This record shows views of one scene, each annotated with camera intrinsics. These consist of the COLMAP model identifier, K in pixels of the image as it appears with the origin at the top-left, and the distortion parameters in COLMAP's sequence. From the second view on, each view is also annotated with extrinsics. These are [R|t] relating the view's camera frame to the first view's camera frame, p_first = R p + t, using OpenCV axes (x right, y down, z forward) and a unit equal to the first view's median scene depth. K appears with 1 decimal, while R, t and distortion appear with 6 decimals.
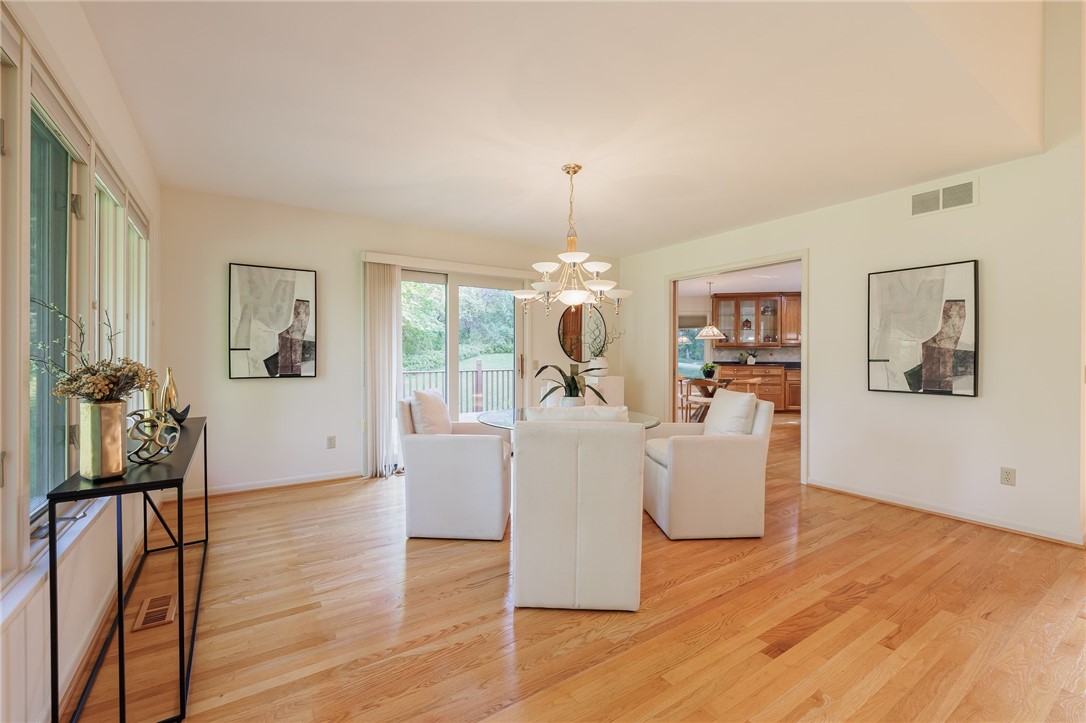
lens RADIAL K [[455.4, 0, 537.5], [0, 455.4, 355.8], [0, 0, 1]] dist [-0.000826, 0.000073]
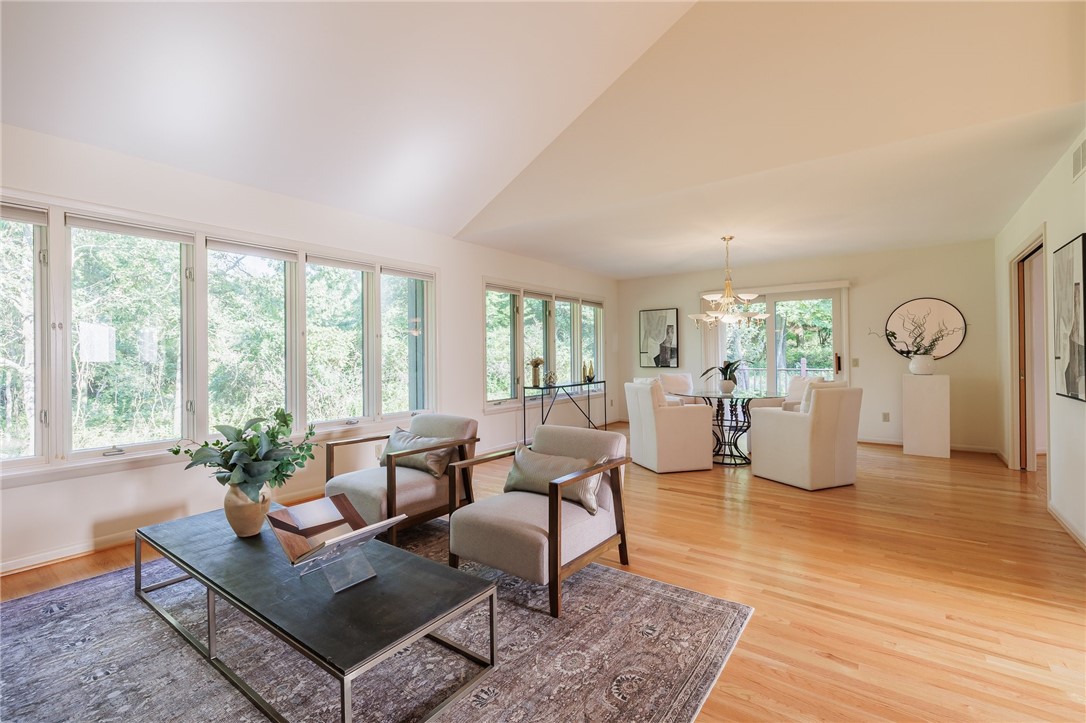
lens RADIAL K [[483.5, 0, 535.8], [0, 483.5, 353.4], [0, 0, 1]] dist [-0.001053, -0.000464]
pose [[0.334554, -0.010033, -0.942323, 1.198790], [0.006081, 0.999945, -0.008488, 0.004316], [0.942357, -0.002890, 0.334597, -0.171203]]
